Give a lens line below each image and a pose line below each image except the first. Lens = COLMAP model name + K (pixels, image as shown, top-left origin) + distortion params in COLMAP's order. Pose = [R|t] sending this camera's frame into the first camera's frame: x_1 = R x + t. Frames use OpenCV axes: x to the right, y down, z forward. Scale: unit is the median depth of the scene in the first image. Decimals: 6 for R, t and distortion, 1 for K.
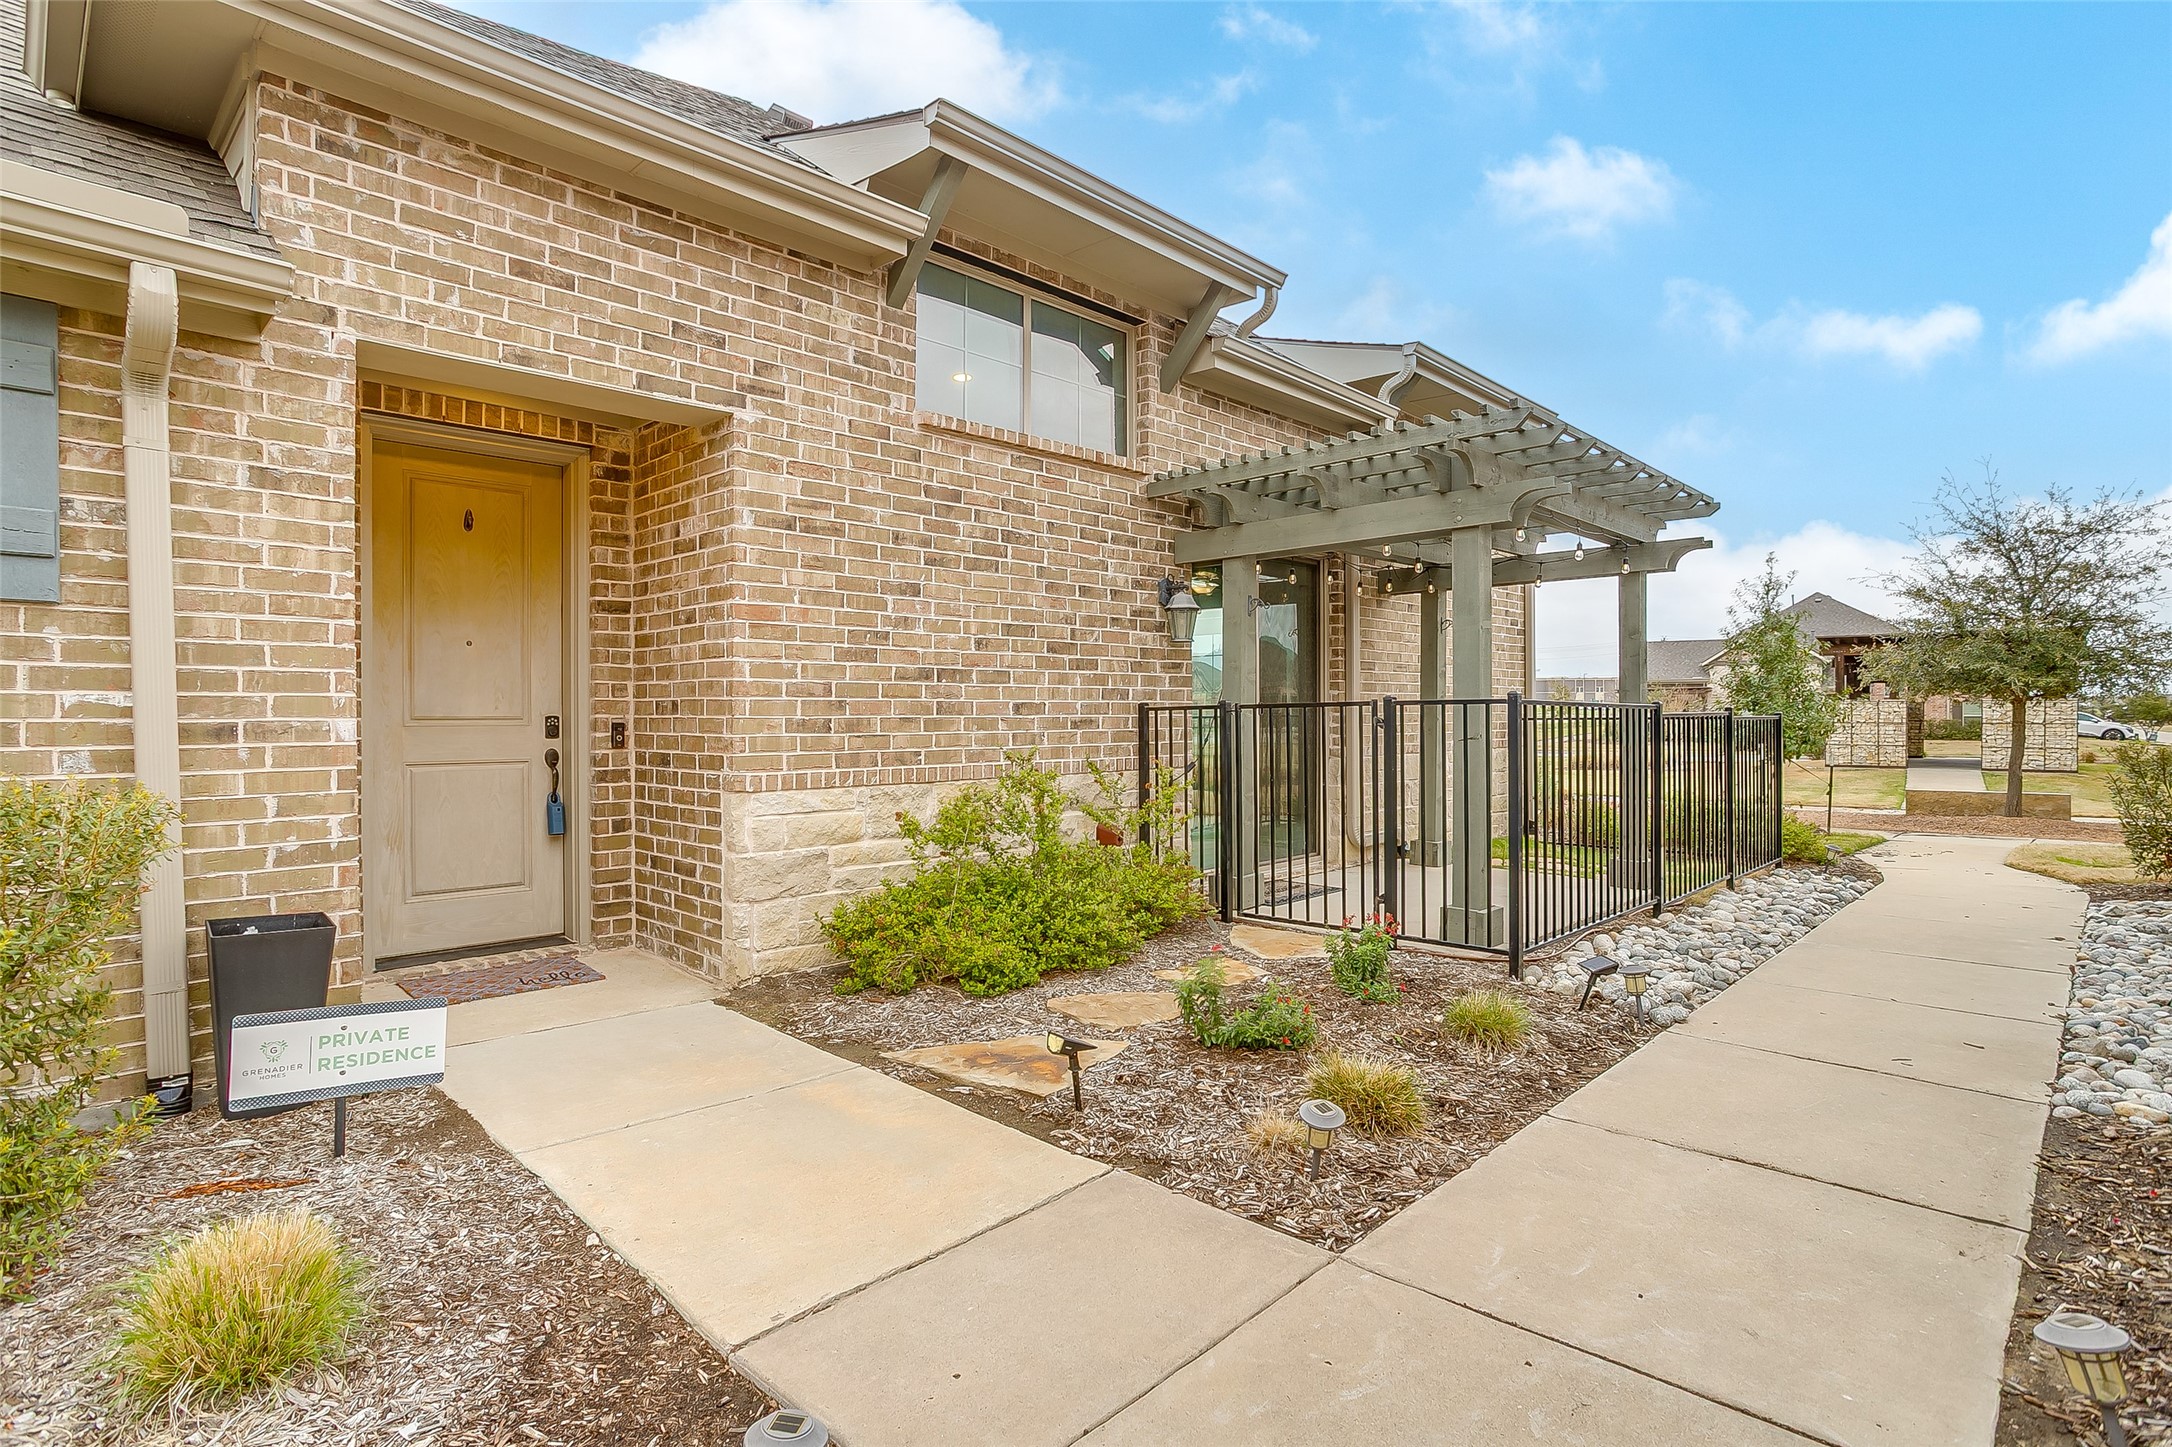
lens RADIAL K [[1205.5, 0, 1086.0], [0, 1205.5, 723.5], [0, 0, 1]] dist [-0.075748, 0.058975]
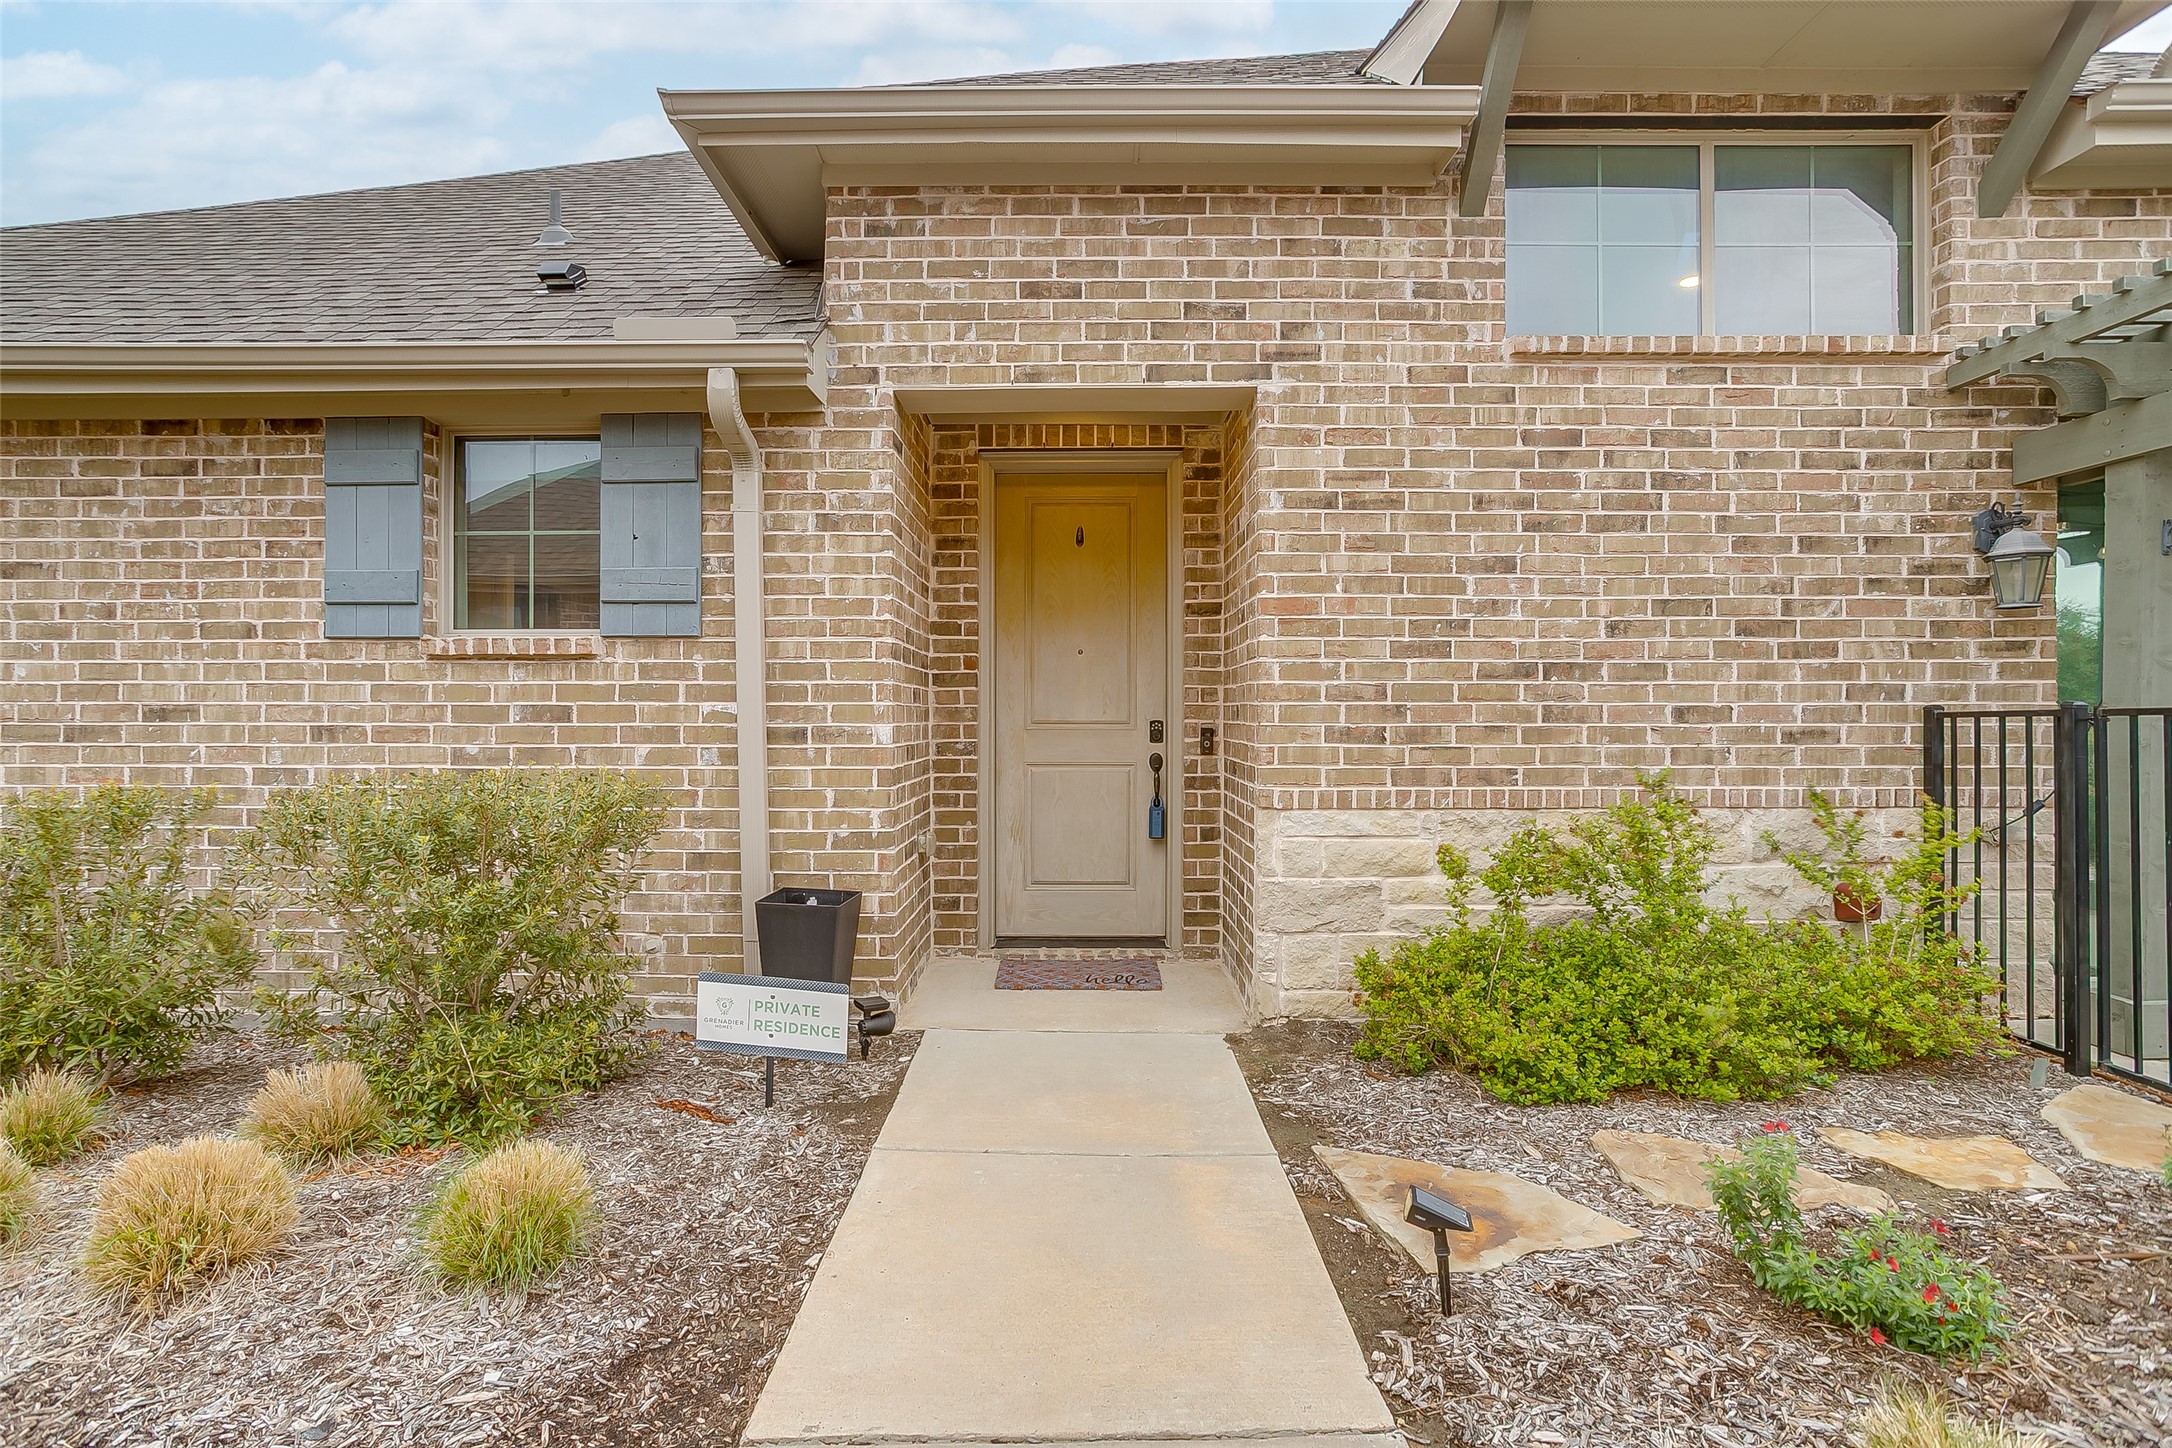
lens RADIAL K [[1151.8, 0, 1085.7], [0, 1151.8, 712.3], [0, 0, 1]] dist [-0.071401, 0.050652]
pose [[0.657352, 0.002824, -0.753579, 0.266705], [-0.006828, 0.999974, -0.002209, -0.011507], [0.753553, 0.006597, 0.657354, 0.330651]]
